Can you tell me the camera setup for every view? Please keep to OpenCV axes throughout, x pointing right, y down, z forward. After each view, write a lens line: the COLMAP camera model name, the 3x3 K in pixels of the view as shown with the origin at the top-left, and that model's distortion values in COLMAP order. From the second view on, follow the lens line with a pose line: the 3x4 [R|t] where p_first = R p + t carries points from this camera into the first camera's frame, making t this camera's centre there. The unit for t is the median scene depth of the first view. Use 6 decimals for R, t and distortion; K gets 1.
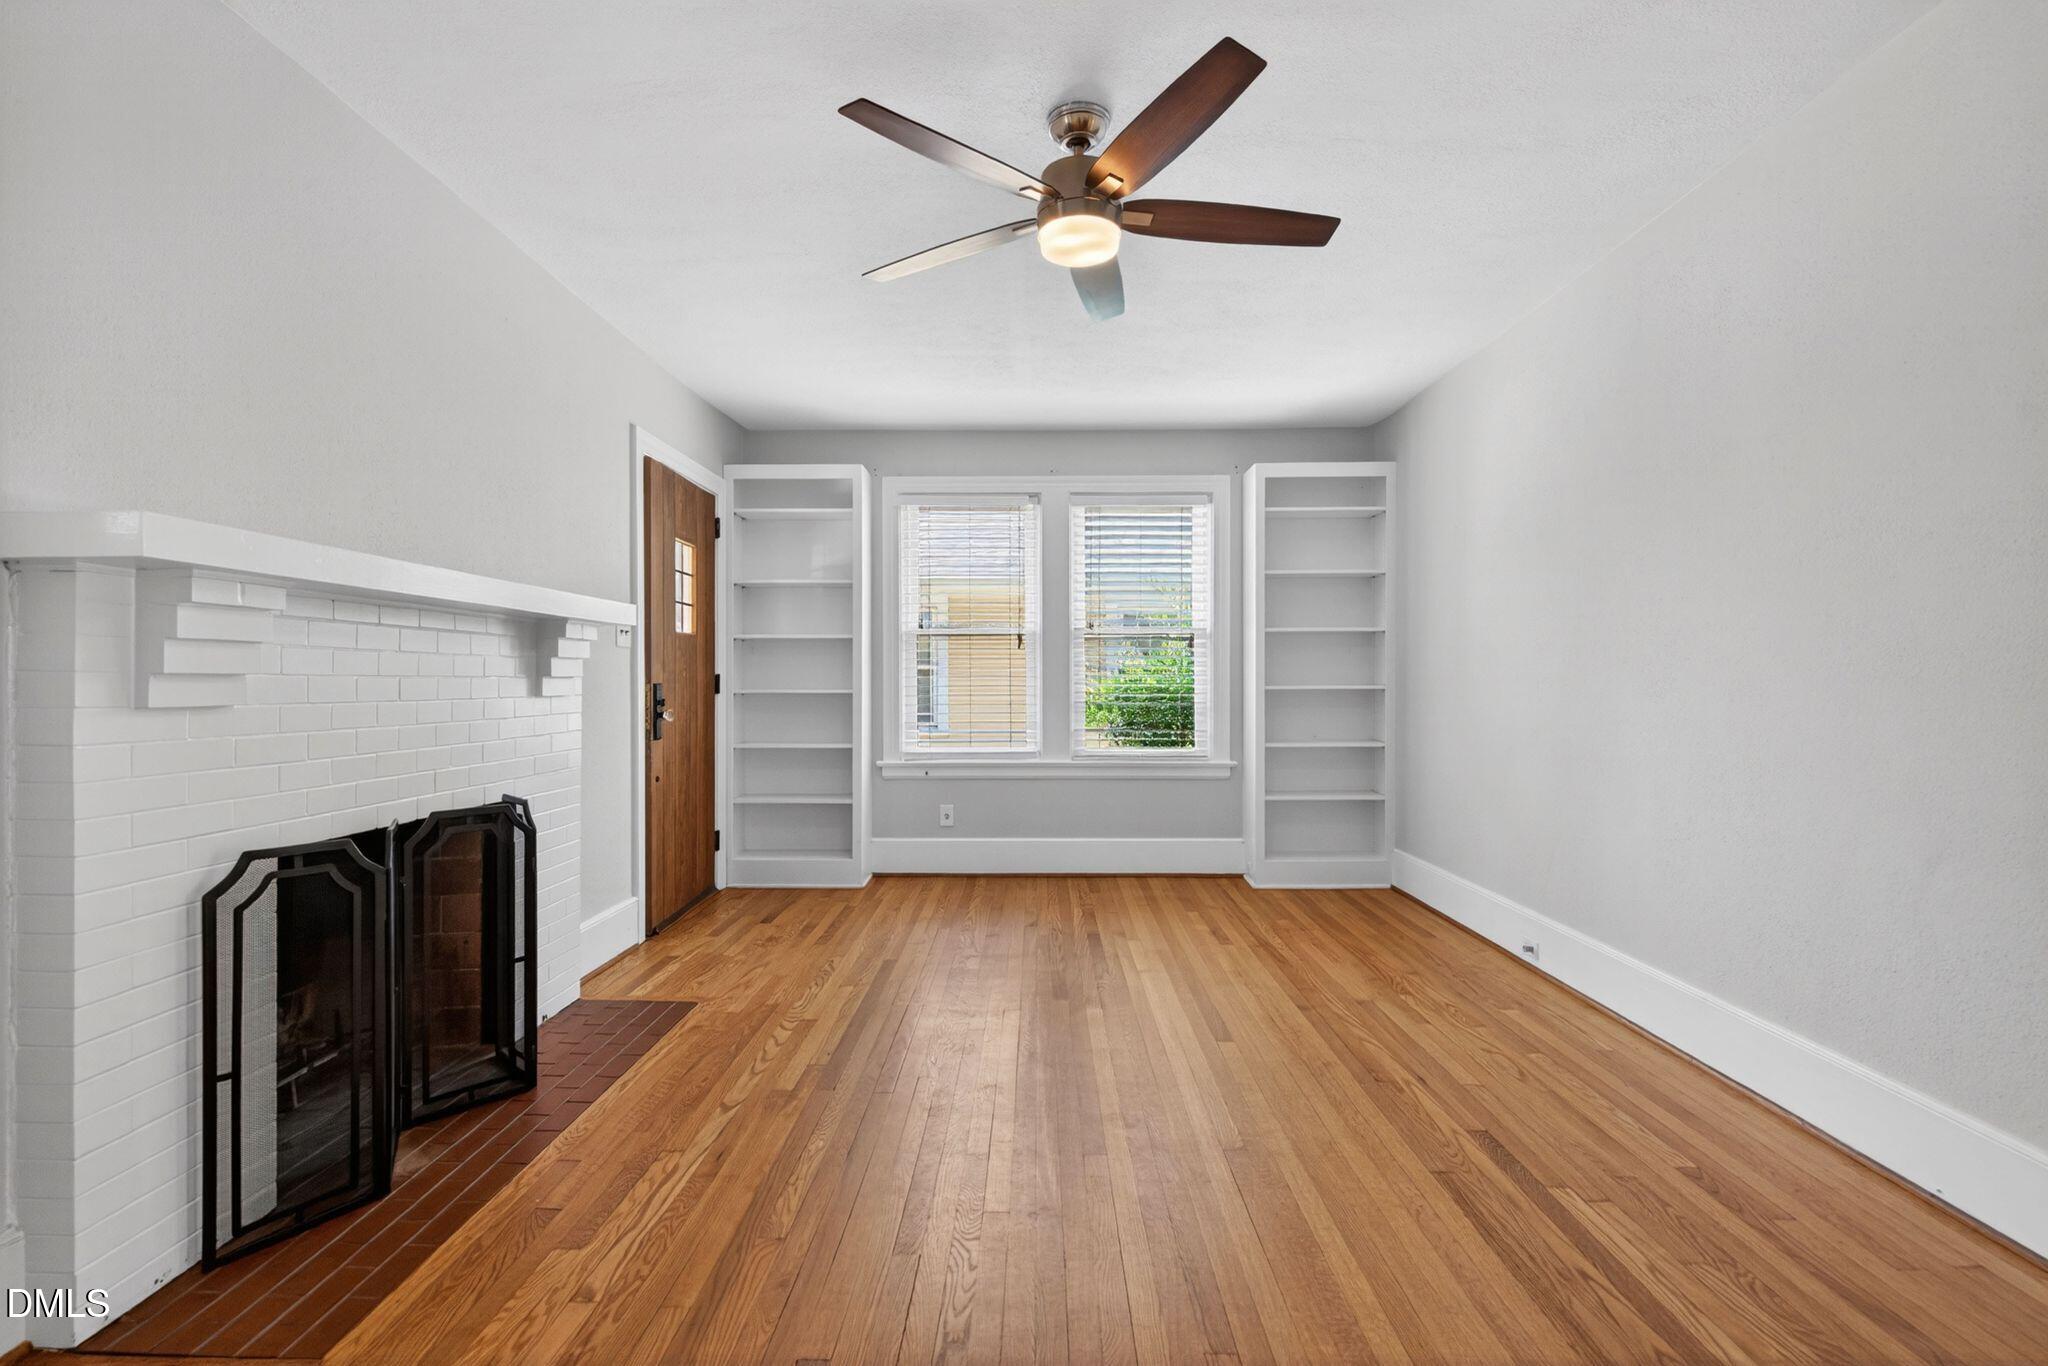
lens RADIAL K [[914.6, 0, 1023.4], [0, 914.6, 680.6], [0, 0, 1]] dist [-0.000392, 0.000127]
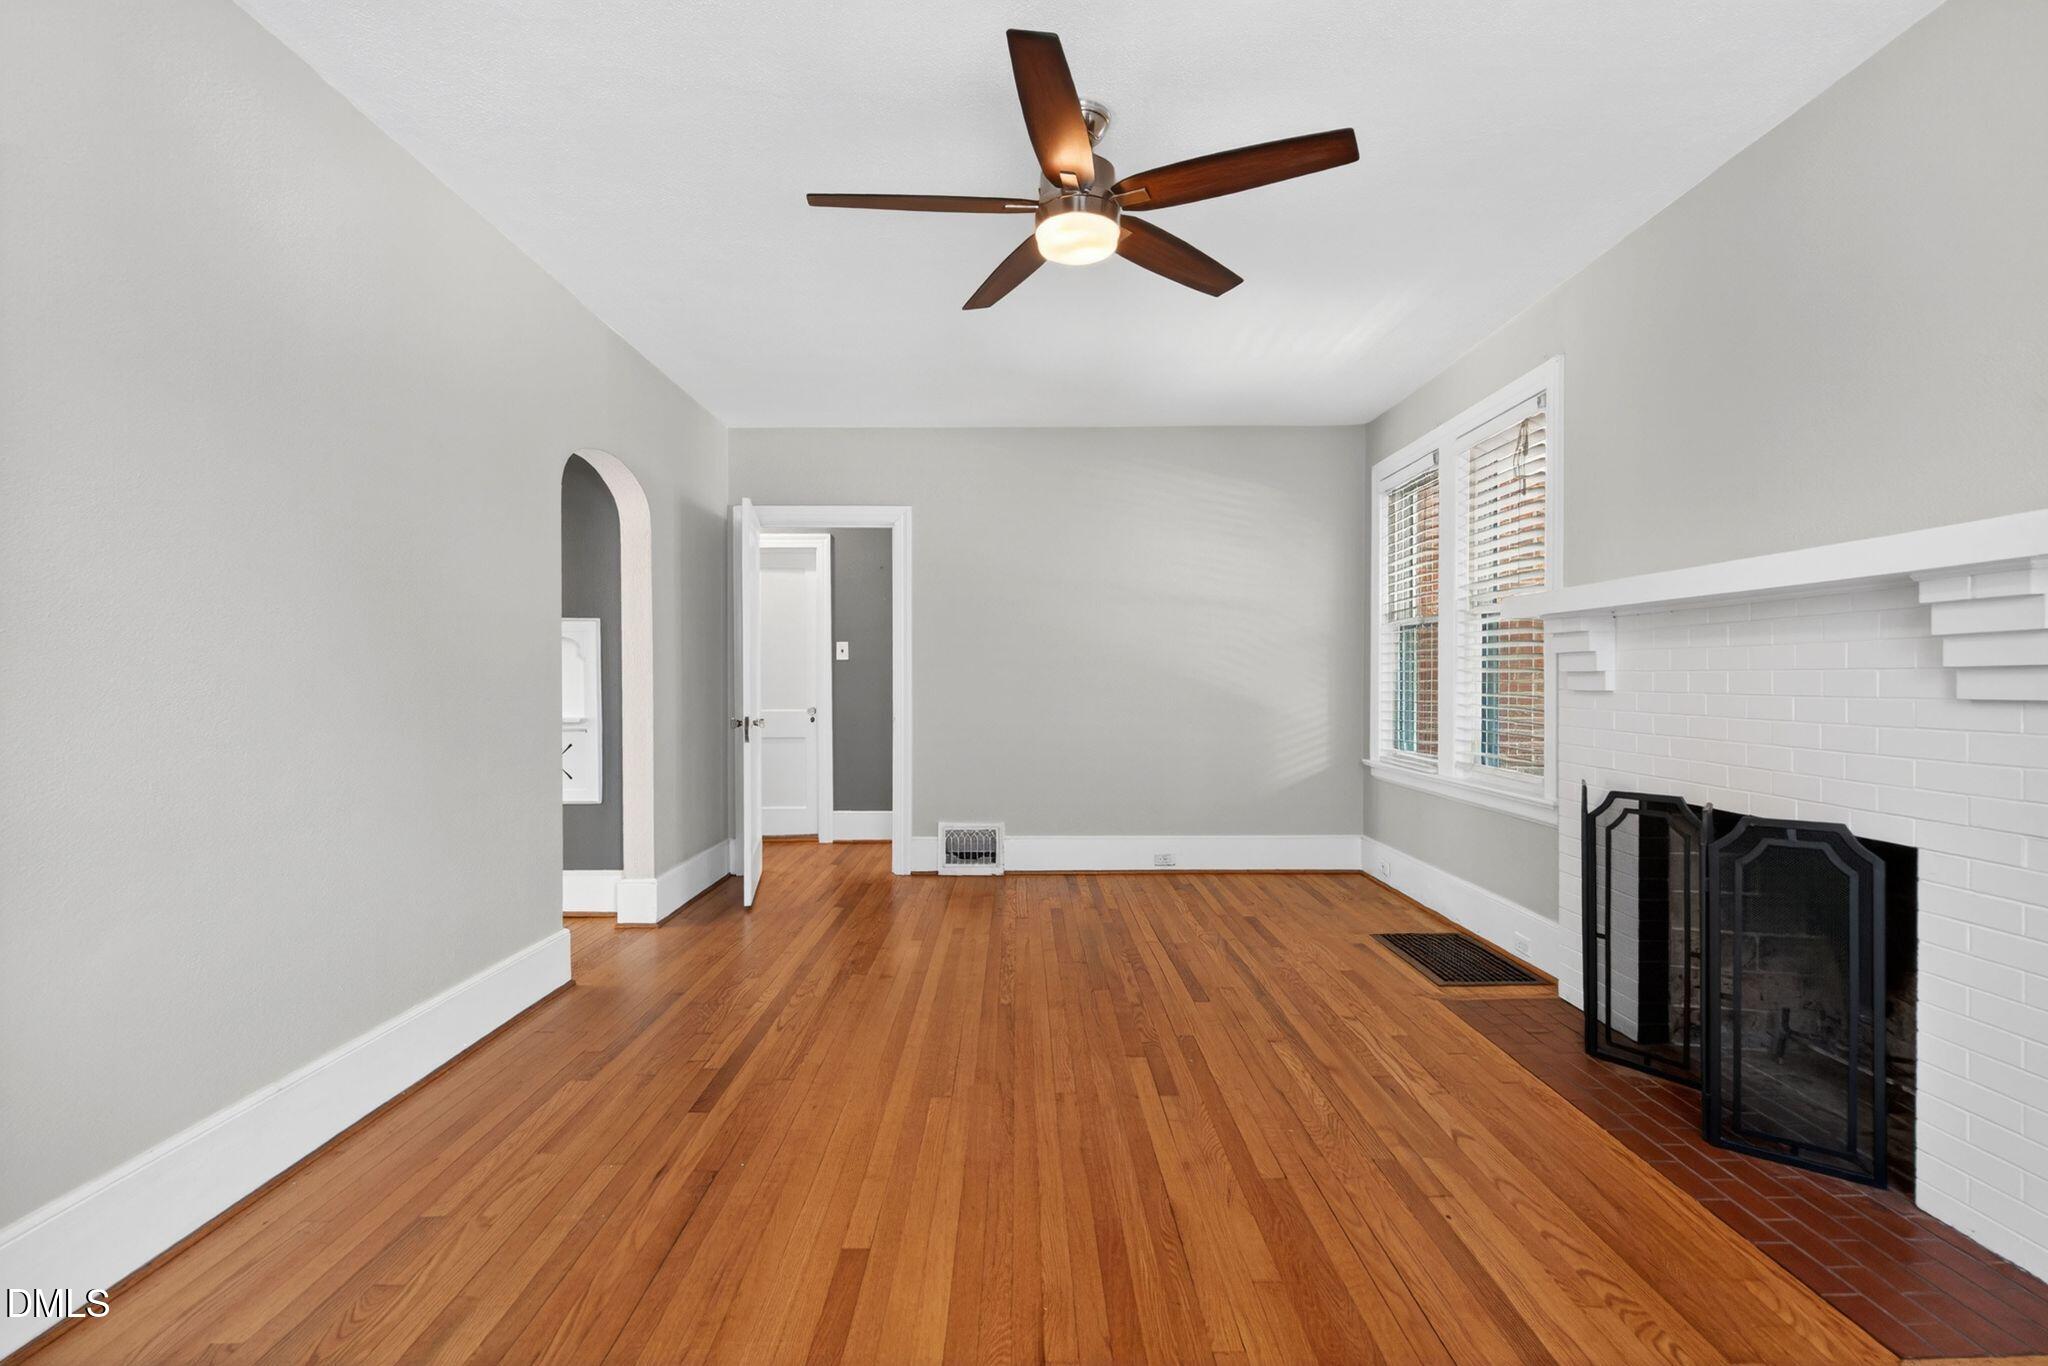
lens RADIAL K [[914.6, 0, 1023.4], [0, 914.6, 680.6], [0, 0, 1]] dist [-0.000392, 0.000127]
pose [[-0.999793, 0.004113, -0.019912, 0.132727], [0.004081, 0.999990, 0.001673, 0.001683], [0.019918, 0.001592, -0.999800, 1.865256]]
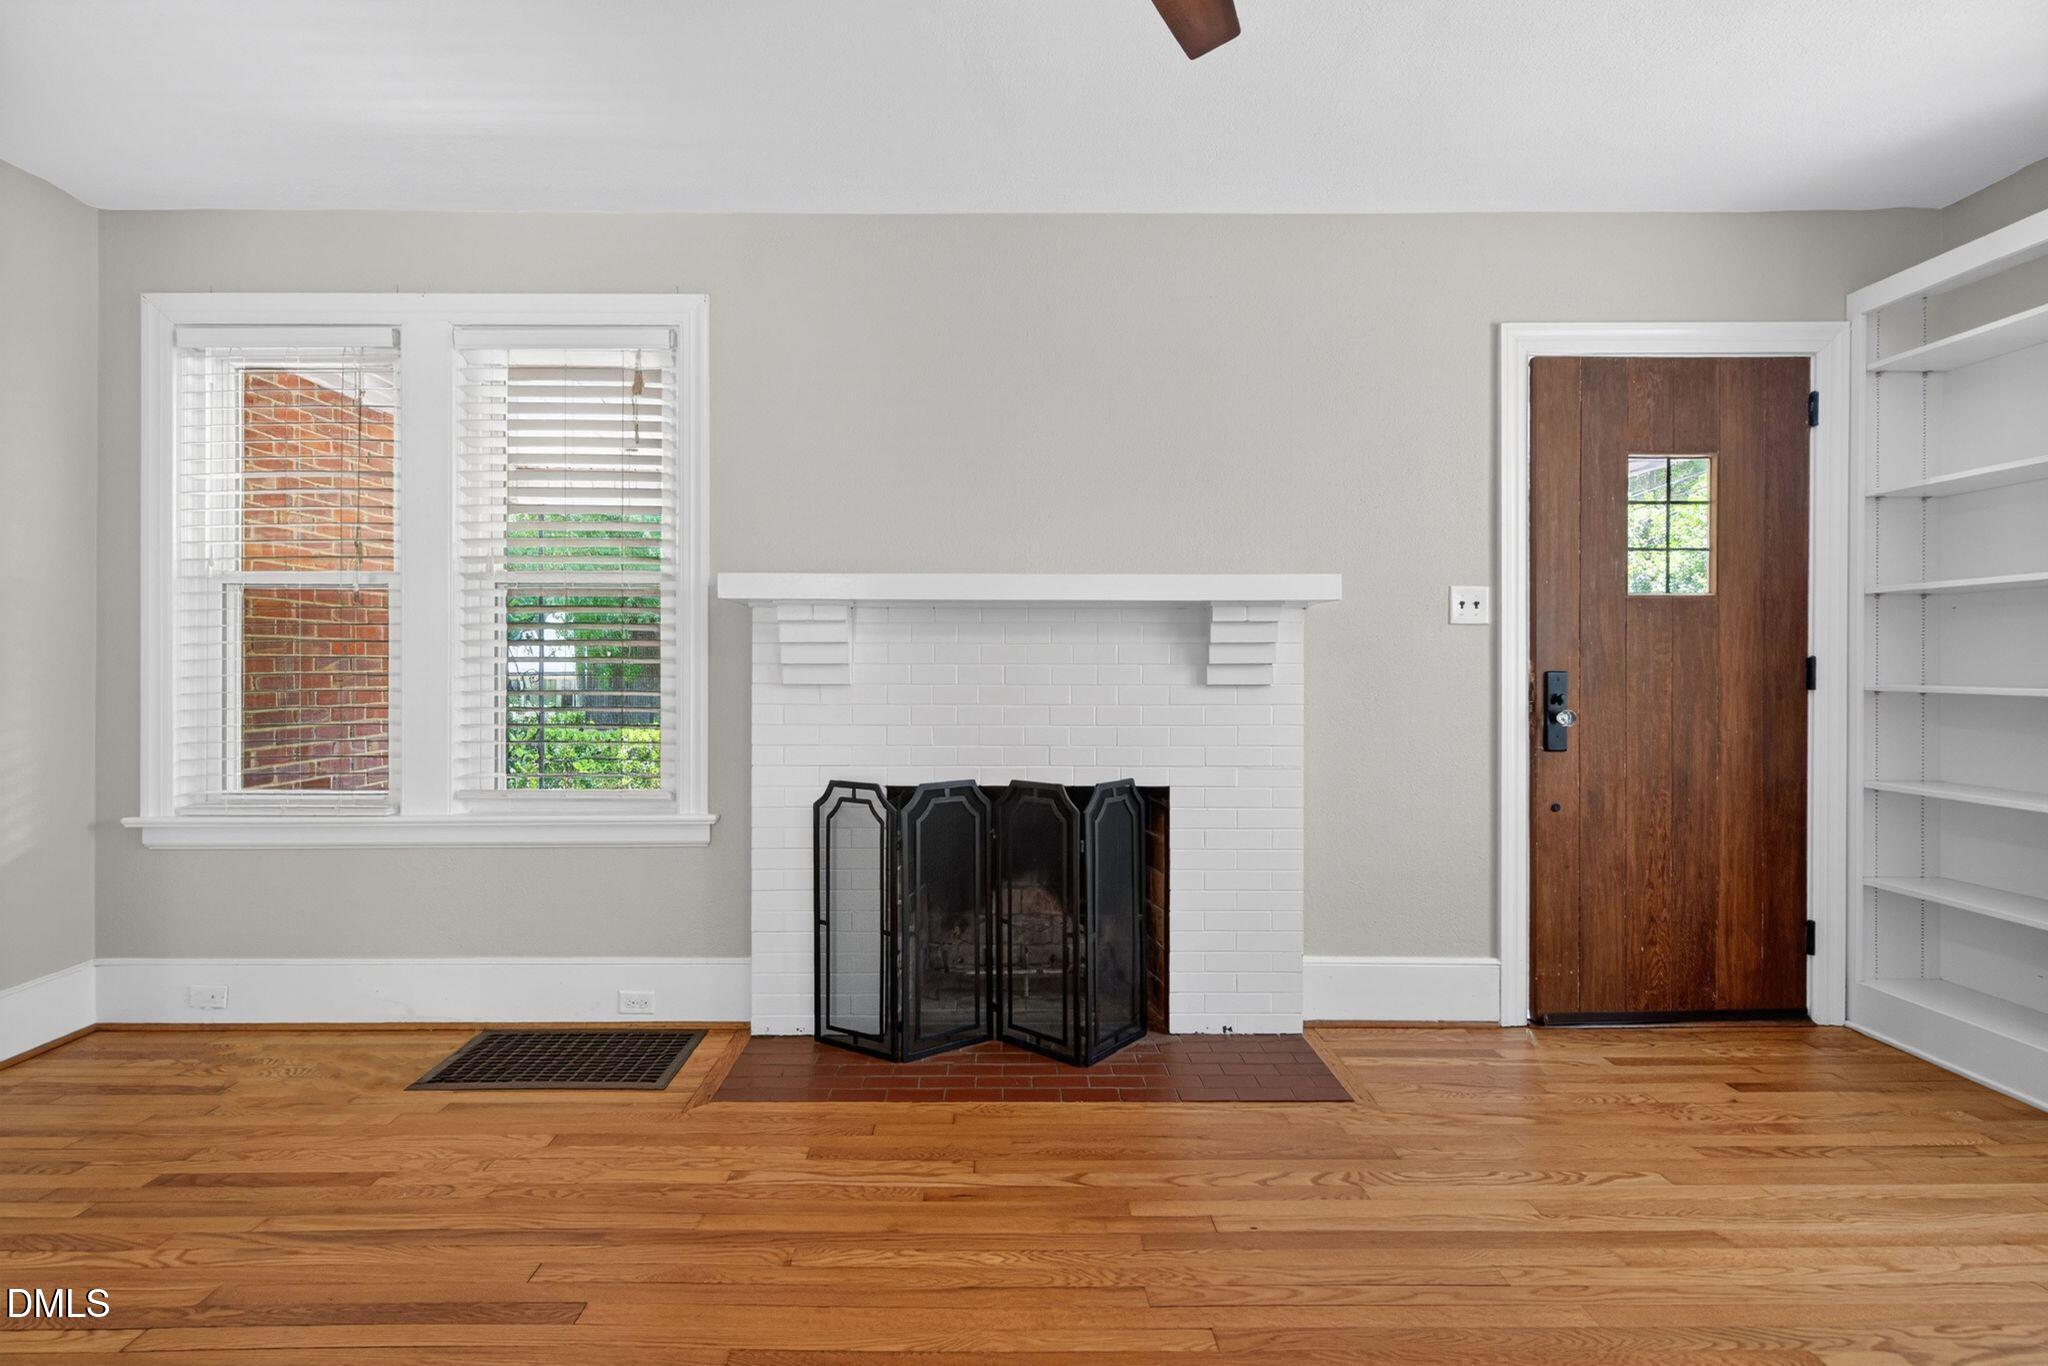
lens RADIAL K [[967.6, 0, 994.7], [0, 967.6, 666.7], [0, 0, 1]] dist [0.002638, 0.000616]
pose [[0.018871, 0.003549, -0.999816, 0.544205], [0.000041, 0.999994, 0.003551, -0.005654], [0.999822, -0.000108, 0.018870, 0.883677]]
